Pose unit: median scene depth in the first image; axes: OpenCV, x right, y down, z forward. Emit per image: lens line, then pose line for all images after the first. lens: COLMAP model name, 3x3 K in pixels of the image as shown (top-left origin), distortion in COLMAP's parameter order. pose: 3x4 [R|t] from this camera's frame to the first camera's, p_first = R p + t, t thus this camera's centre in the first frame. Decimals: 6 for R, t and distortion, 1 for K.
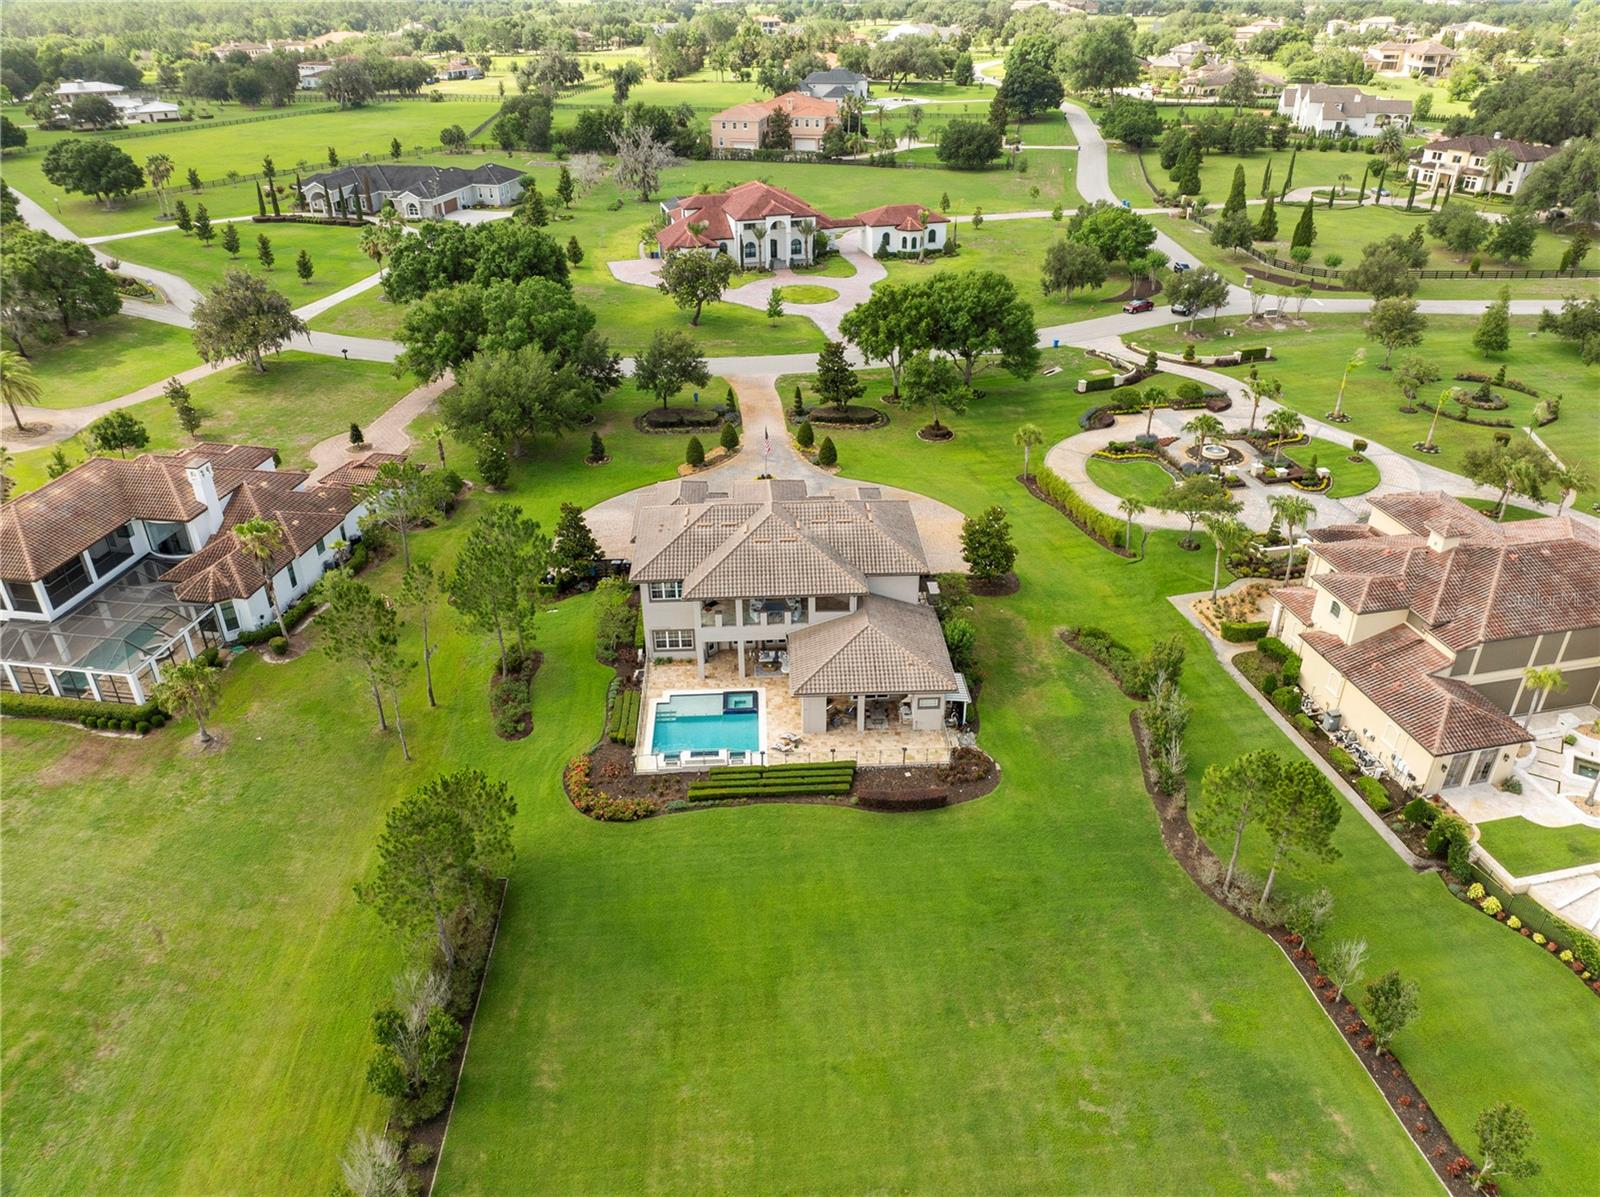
lens RADIAL K [[1126.0, 0, 809.2], [0, 1126.0, 596.5], [0, 0, 1]] dist [-0.032952, 0.000027]
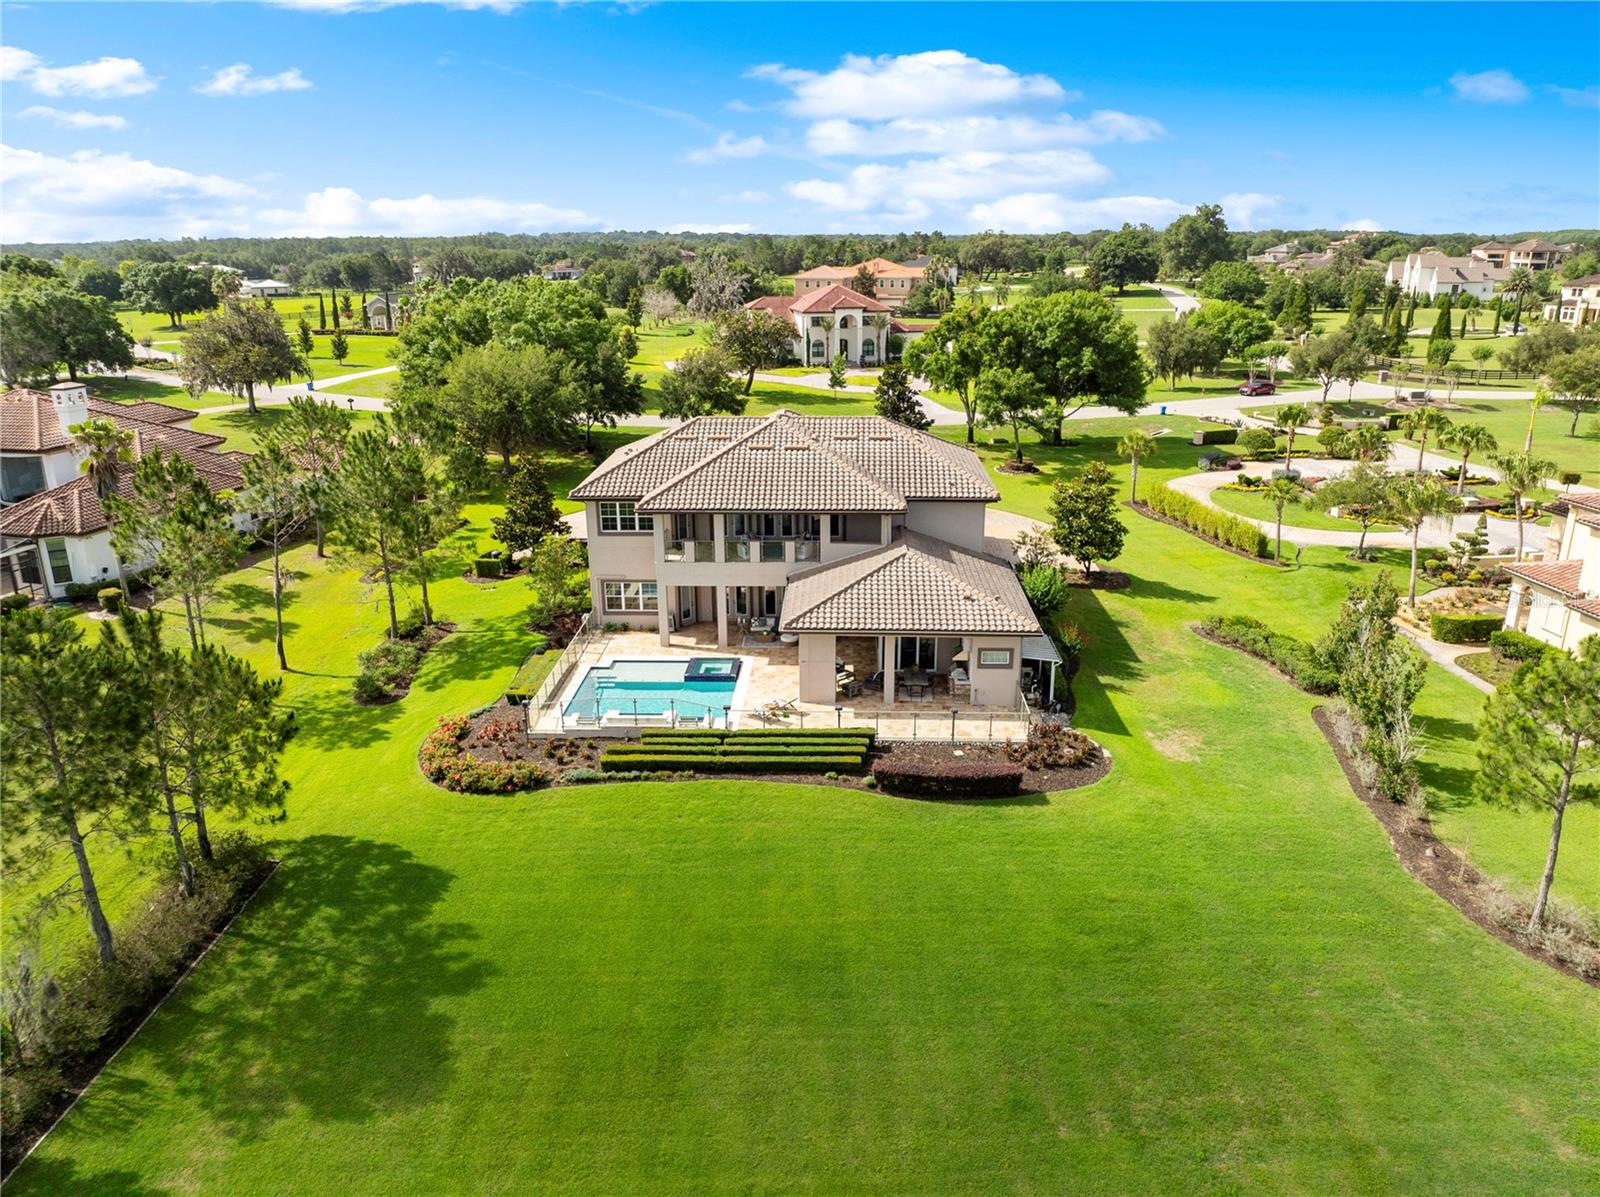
lens RADIAL K [[1126.0, 0, 809.2], [0, 1126.0, 596.5], [0, 0, 1]] dist [-0.032952, 0.000027]
pose [[0.996238, 0.023803, -0.083325, 0.052609], [-0.040762, 0.977240, -0.208184, 0.196169], [0.076473, 0.210798, 0.974534, 0.354290]]
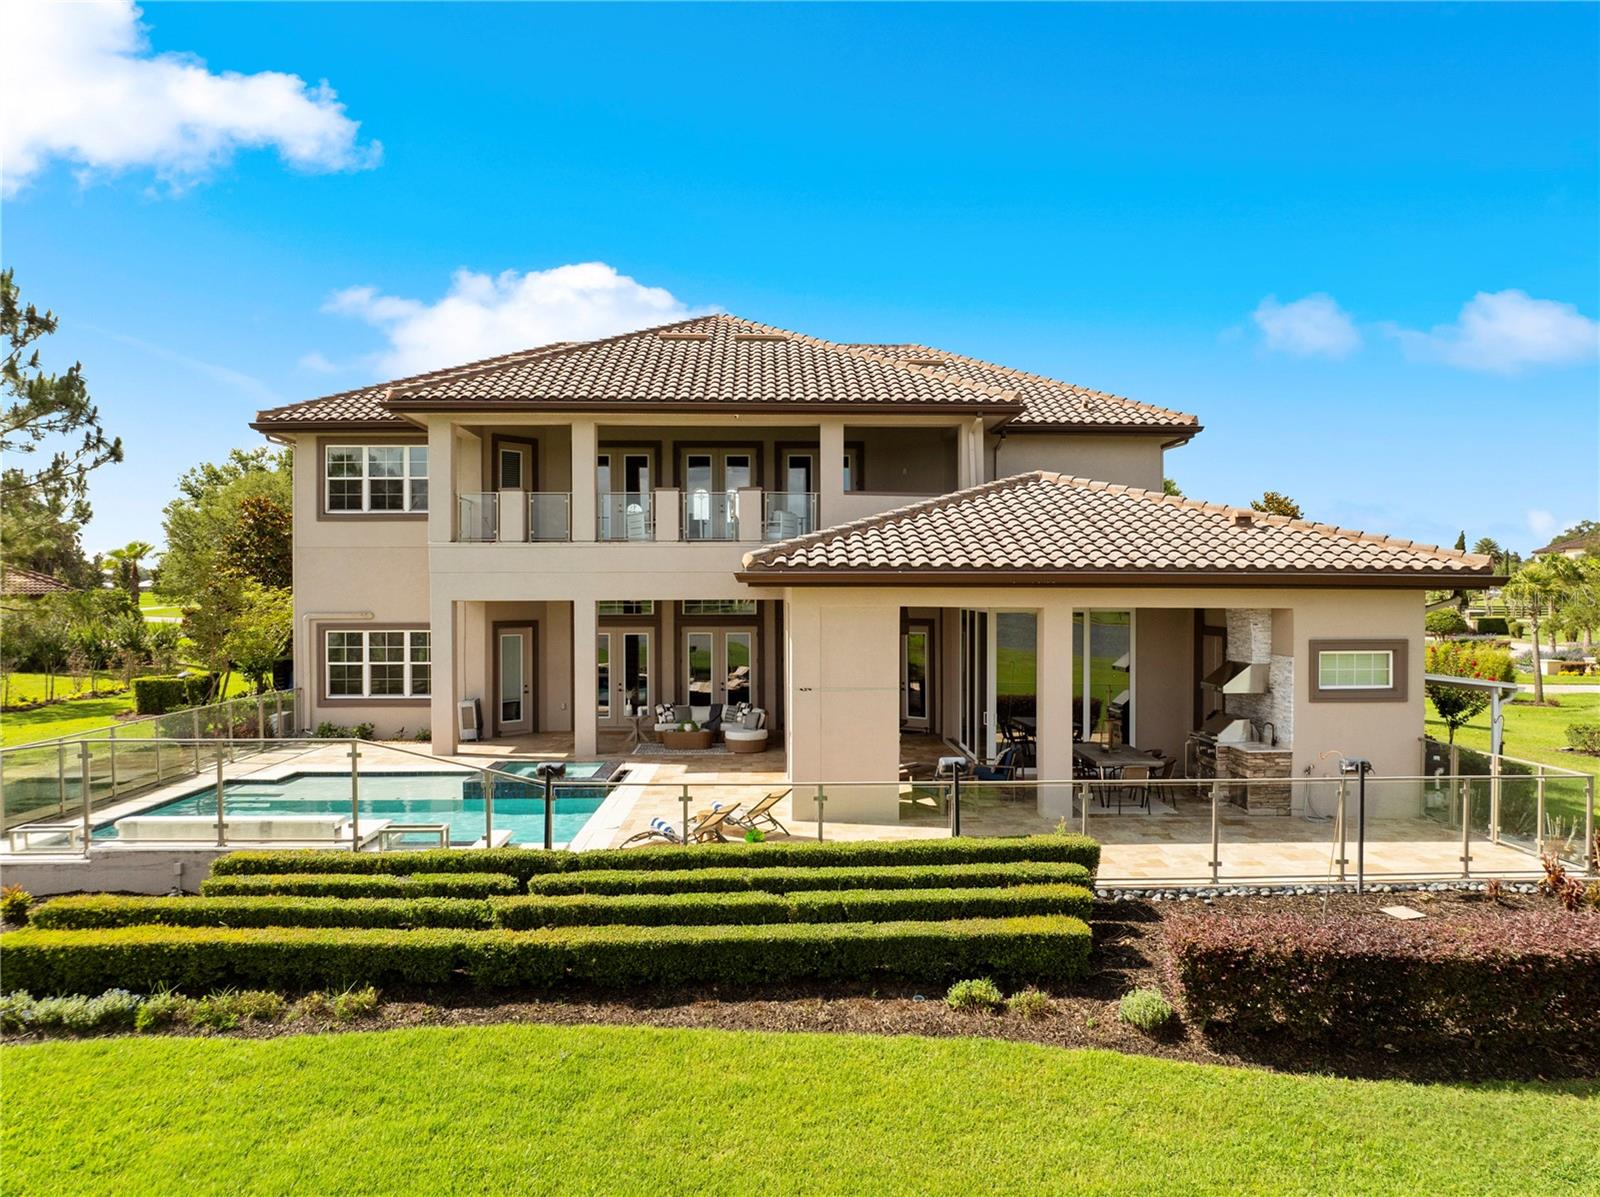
lens RADIAL K [[1130.3, 0, 806.7], [0, 1130.3, 599.0], [0, 0, 1]] dist [-0.046847, 0.005857]
pose [[0.999823, -0.000038, -0.018803, 0.001364], [-0.009262, 0.869264, -0.494261, 0.190704], [0.016363, 0.494348, 0.869110, 0.789730]]
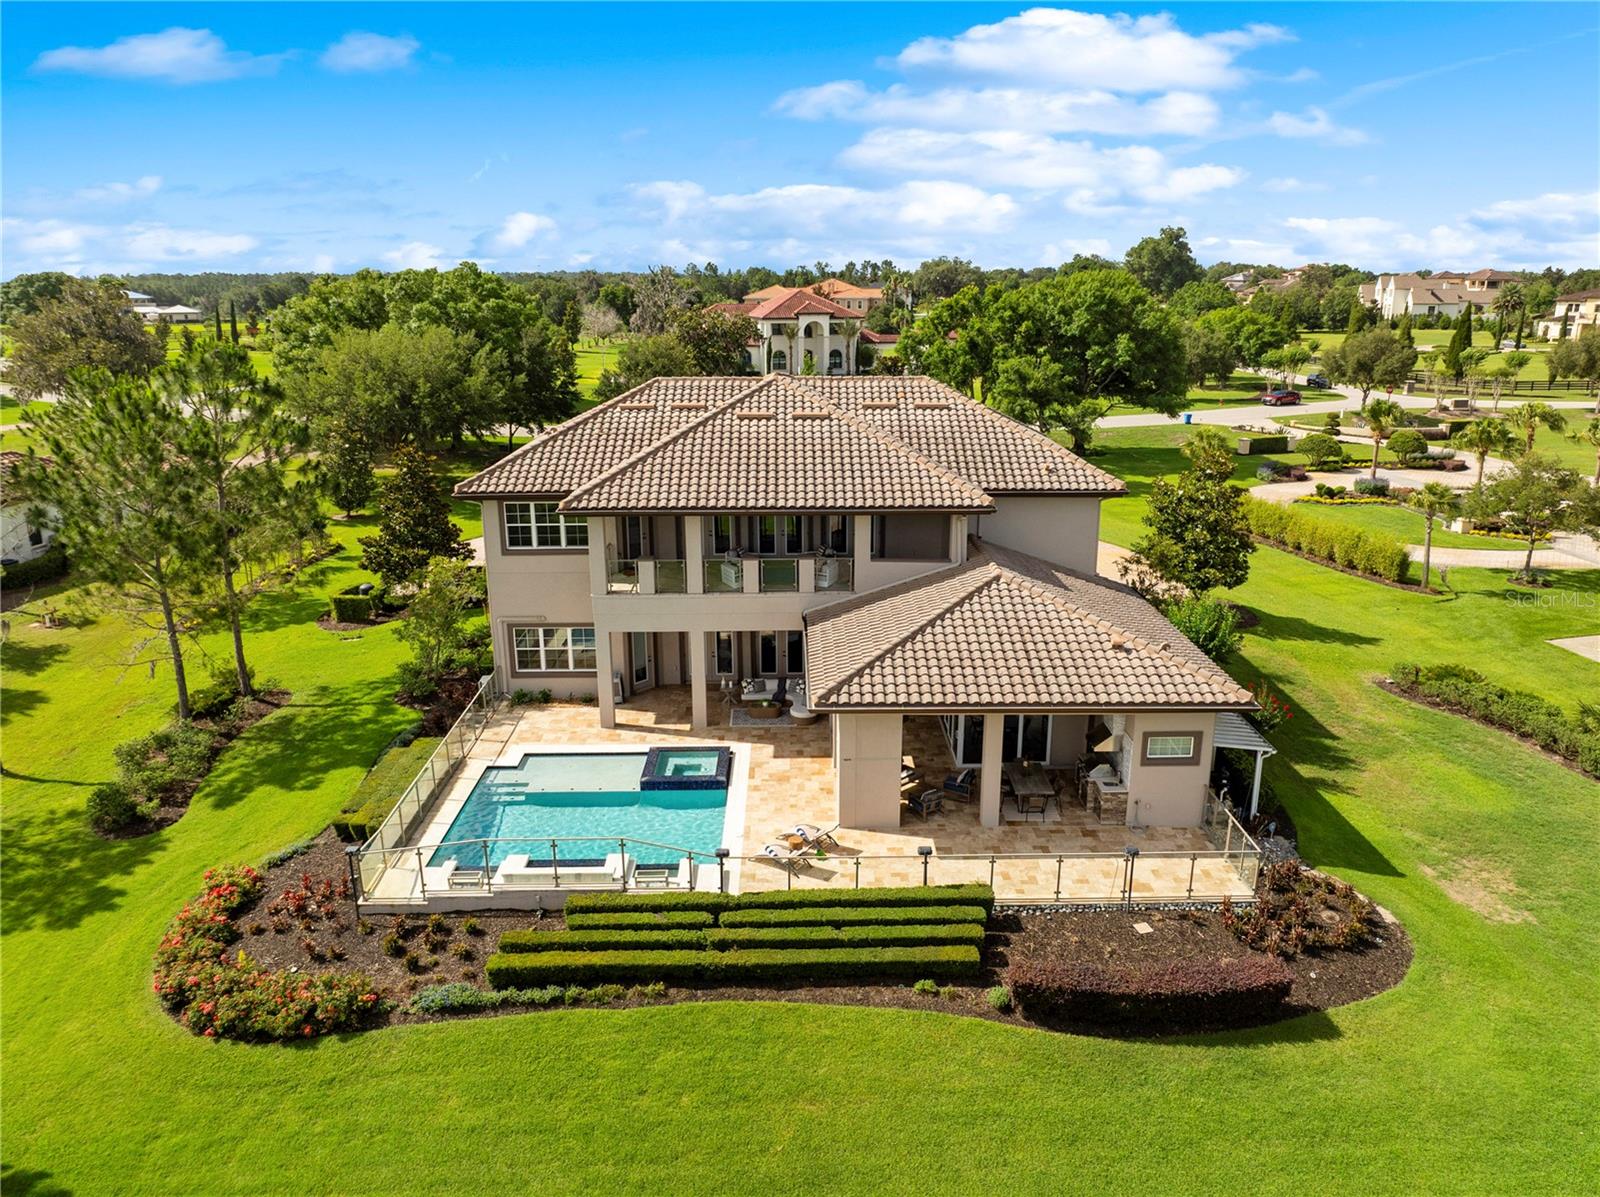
lens RADIAL K [[1125.7, 0, 805.6], [0, 1125.7, 598.4], [0, 0, 1]] dist [-0.043084, 0.006148]
pose [[0.999269, 0.009859, -0.036946, -0.003547], [-0.018557, 0.969820, -0.243114, 0.138334], [0.033434, 0.243622, 0.969294, 0.609807]]
